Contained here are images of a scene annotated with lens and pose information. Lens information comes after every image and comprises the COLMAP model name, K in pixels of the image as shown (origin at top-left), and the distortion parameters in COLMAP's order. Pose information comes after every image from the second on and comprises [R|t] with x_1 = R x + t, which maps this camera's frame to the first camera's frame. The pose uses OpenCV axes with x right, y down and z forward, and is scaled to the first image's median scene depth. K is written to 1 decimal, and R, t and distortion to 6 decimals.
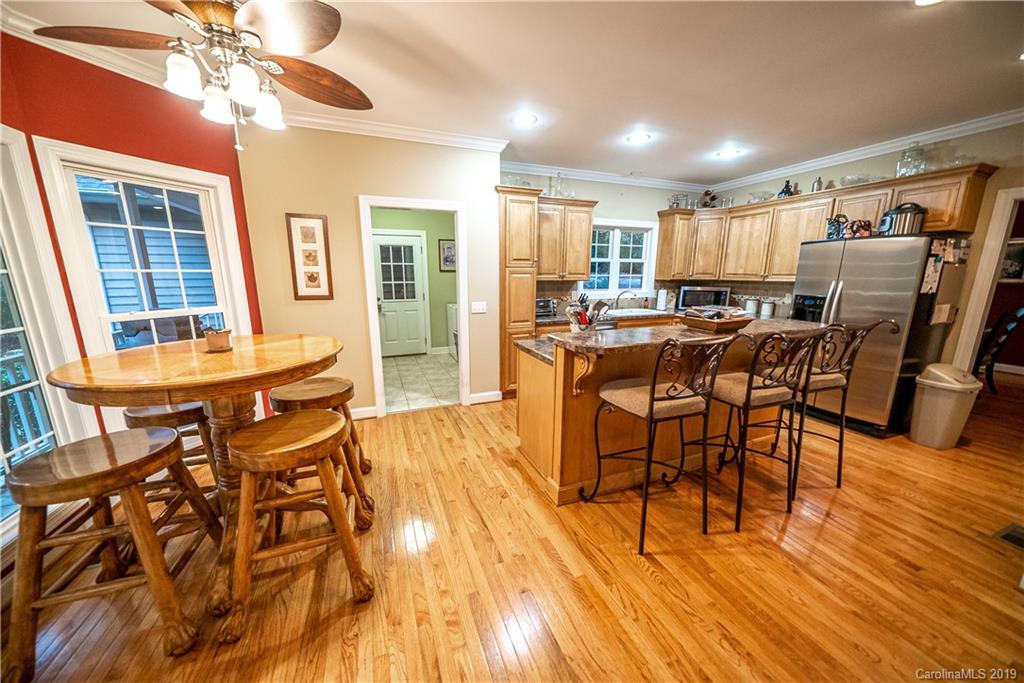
lens RADIAL K [[352.0, 0, 503.7], [0, 352.0, 347.6], [0, 0, 1]] dist [-0.005026, 0.000022]
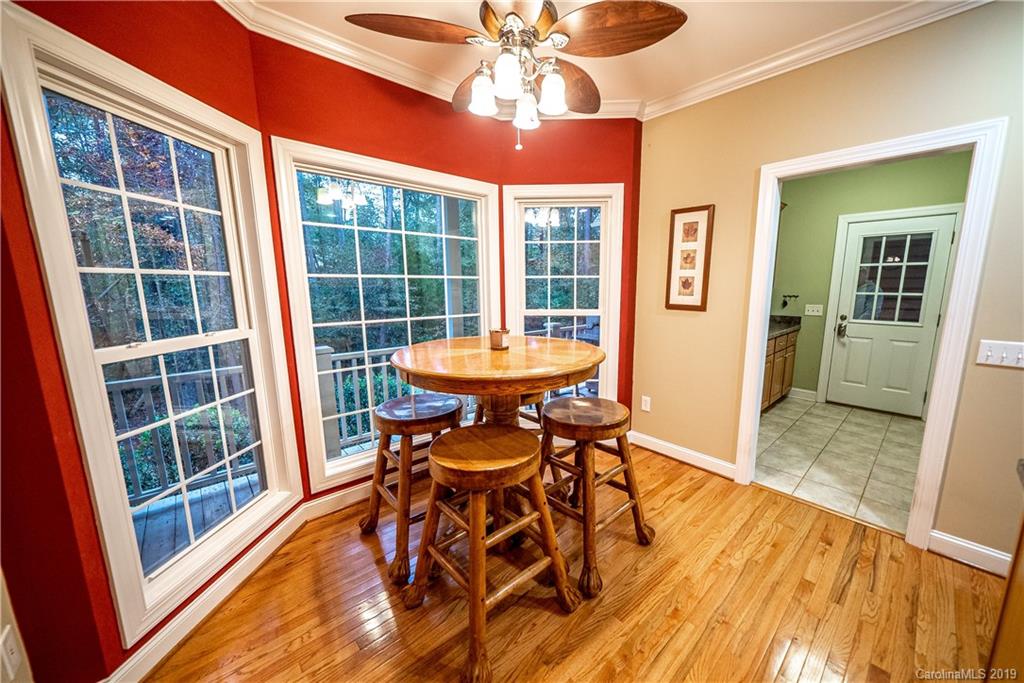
lens RADIAL K [[374.2, 0, 547.1], [0, 374.2, 346.6], [0, 0, 1]] dist [-0.003059, -0.000166]
pose [[0.386718, 0.151329, -0.909697, 0.107865], [-0.188116, 0.978648, 0.082829, -0.045130], [0.902807, 0.139097, 0.406929, 0.256410]]
